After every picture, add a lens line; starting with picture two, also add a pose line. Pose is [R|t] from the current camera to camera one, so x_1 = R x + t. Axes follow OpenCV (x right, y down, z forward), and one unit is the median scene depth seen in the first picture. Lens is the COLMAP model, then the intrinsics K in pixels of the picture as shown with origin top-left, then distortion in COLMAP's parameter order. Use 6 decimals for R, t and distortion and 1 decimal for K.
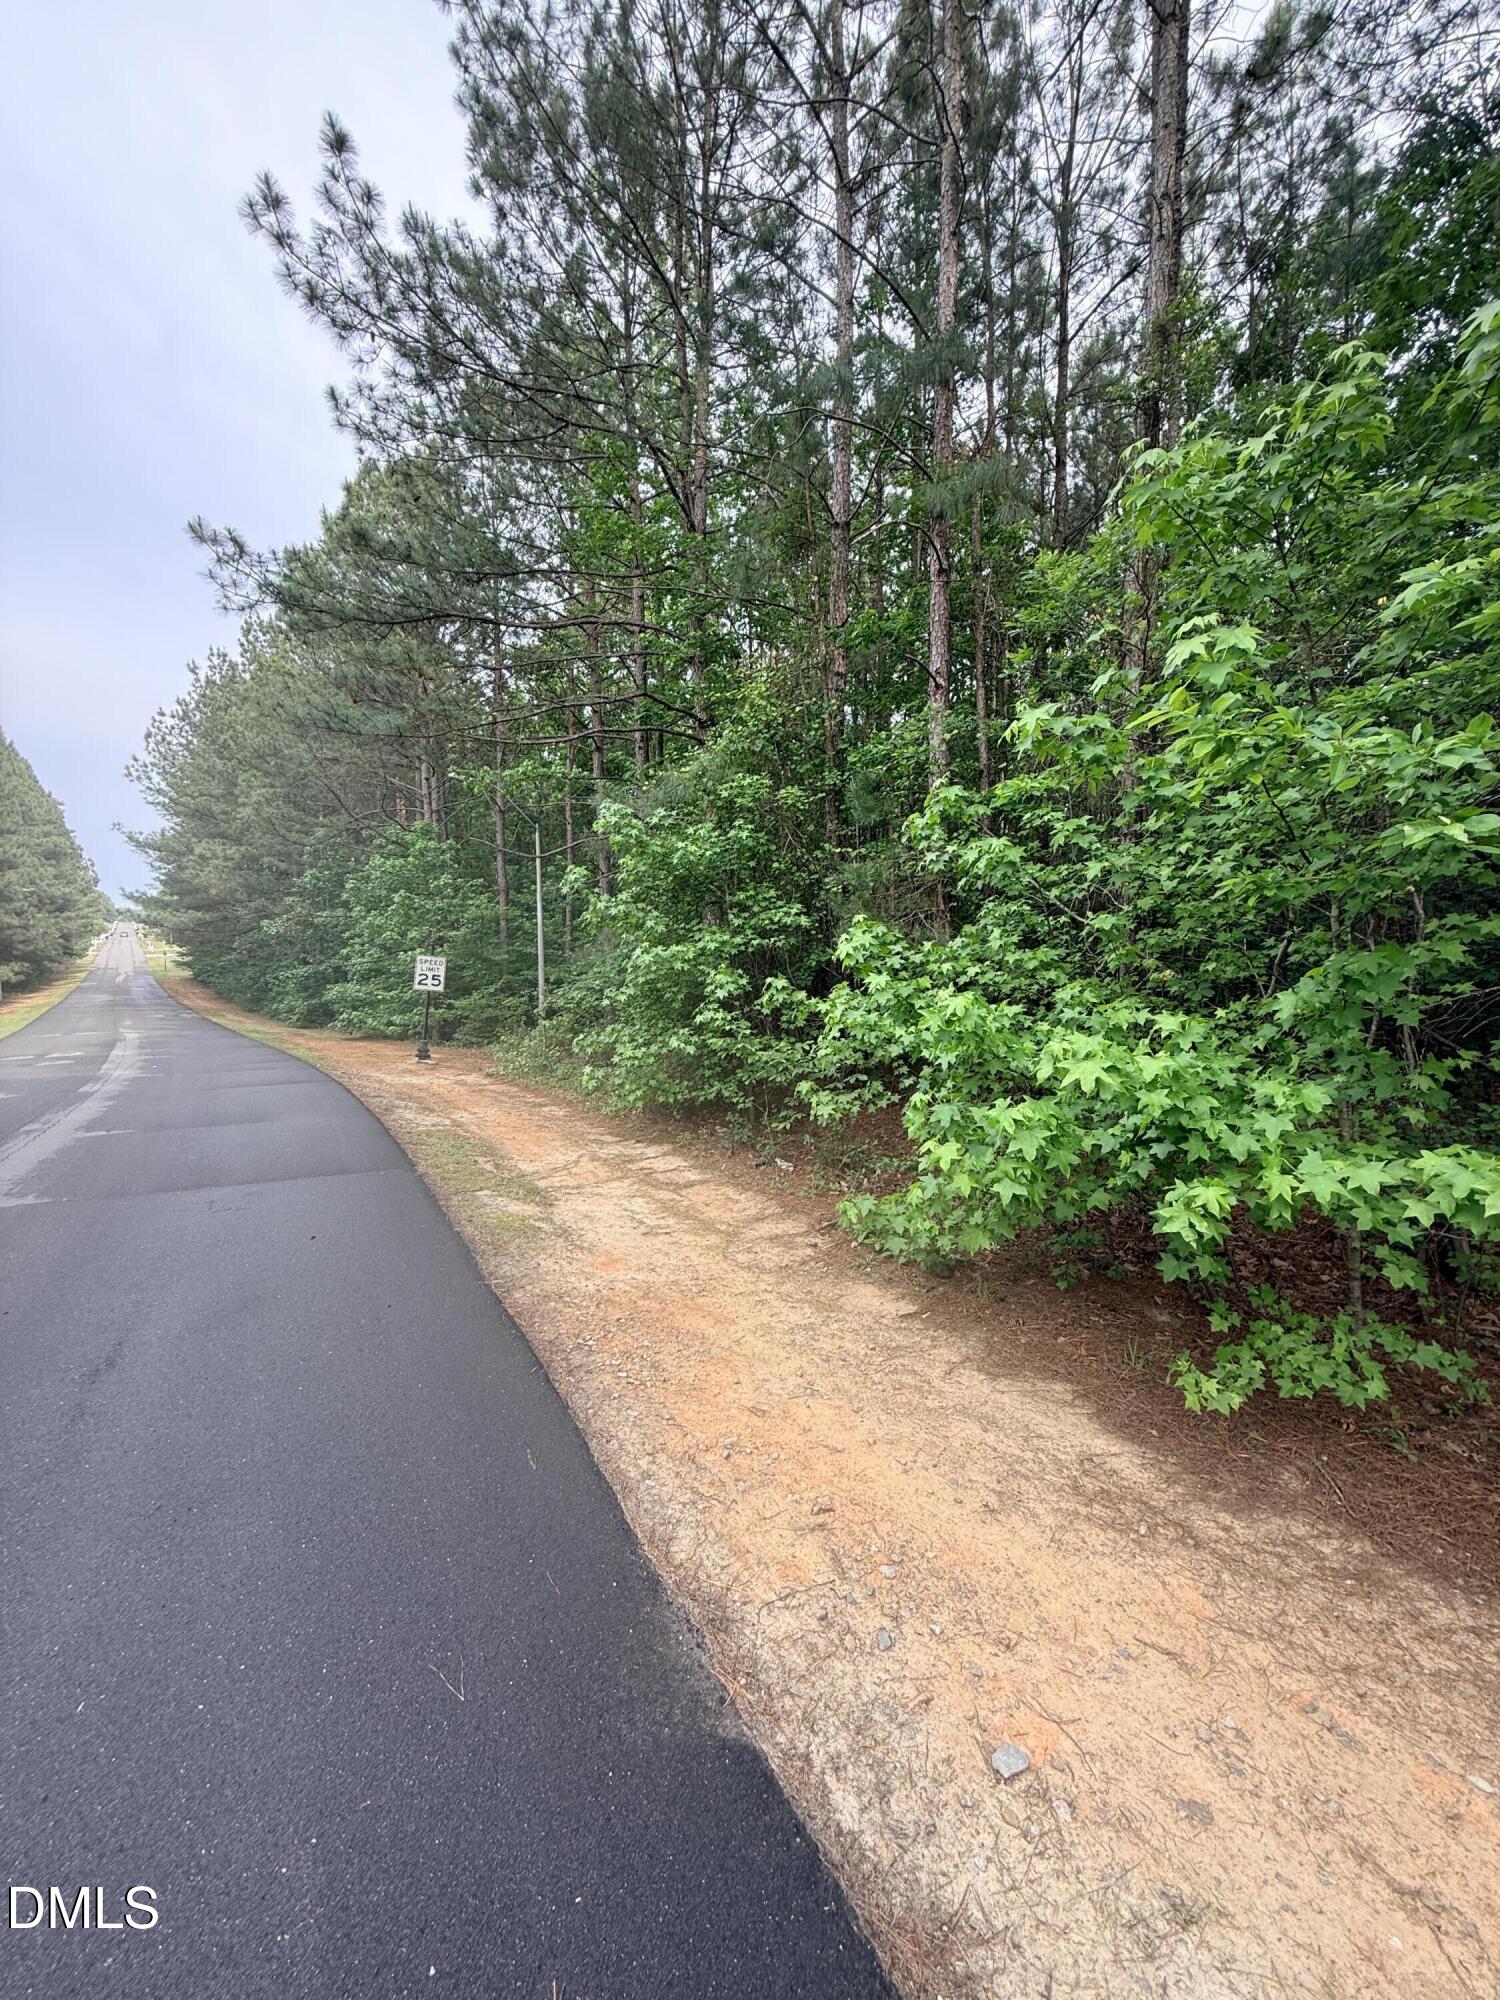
lens RADIAL K [[794.4, 0, 749.1], [0, 794.4, 995.0], [0, 0, 1]] dist [0.000008, 0.000038]
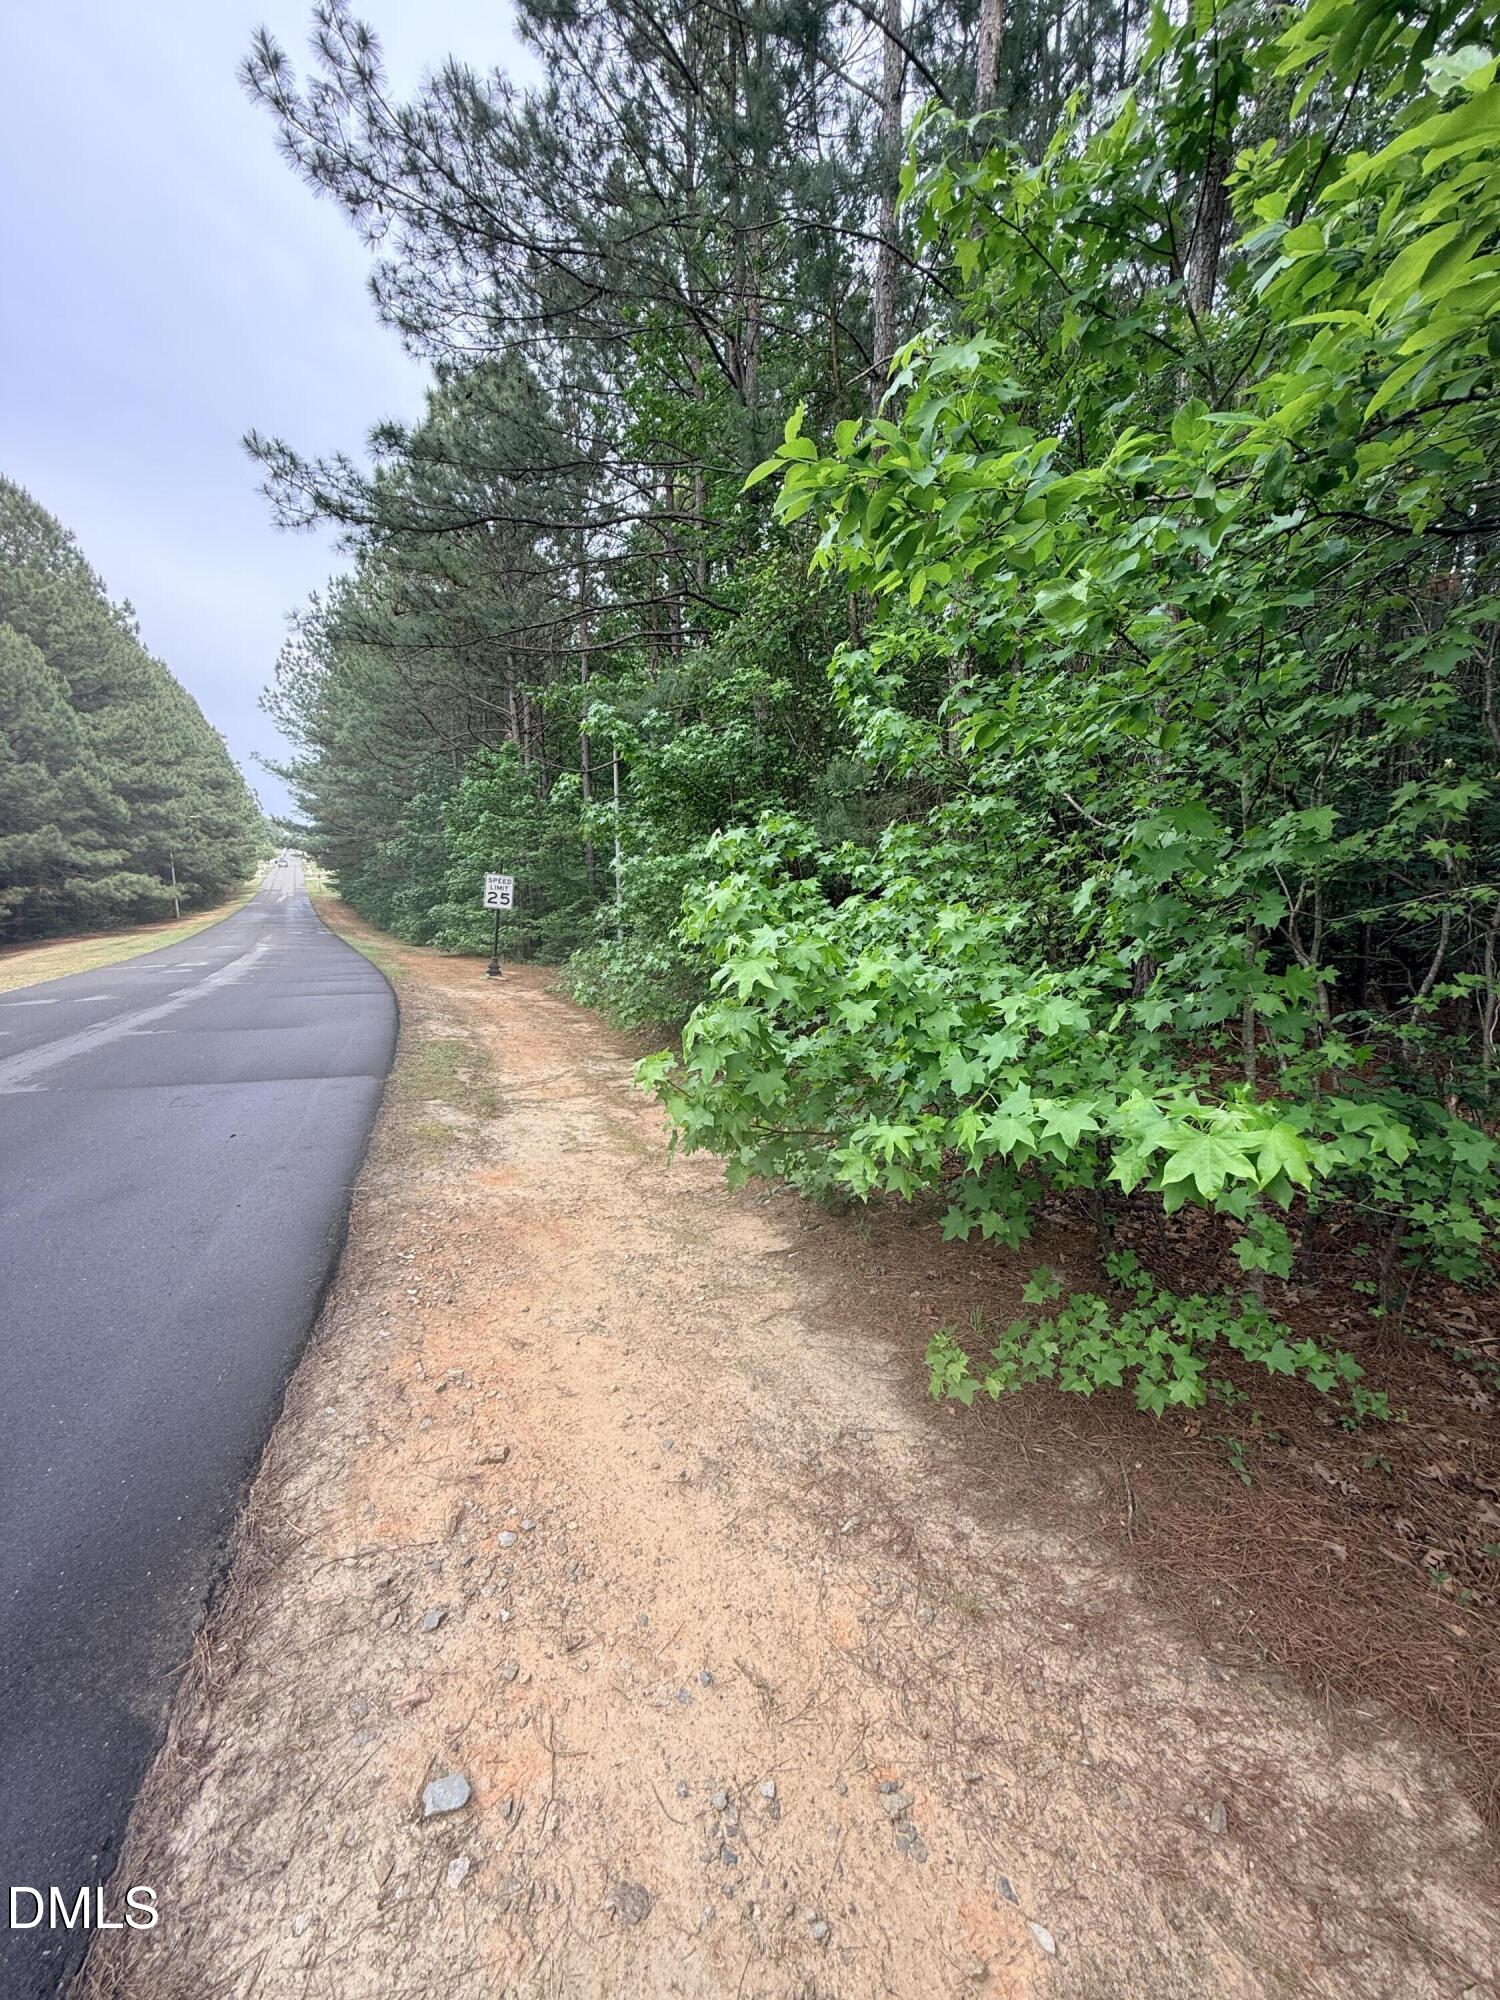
lens RADIAL K [[794.4, 0, 749.1], [0, 794.4, 995.0], [0, 0, 1]] dist [0.000008, 0.000038]
pose [[0.988399, 0.026434, -0.149562, 0.118068], [-0.012603, 0.995617, 0.092673, 0.009956], [0.151356, -0.089713, 0.984400, 0.050335]]
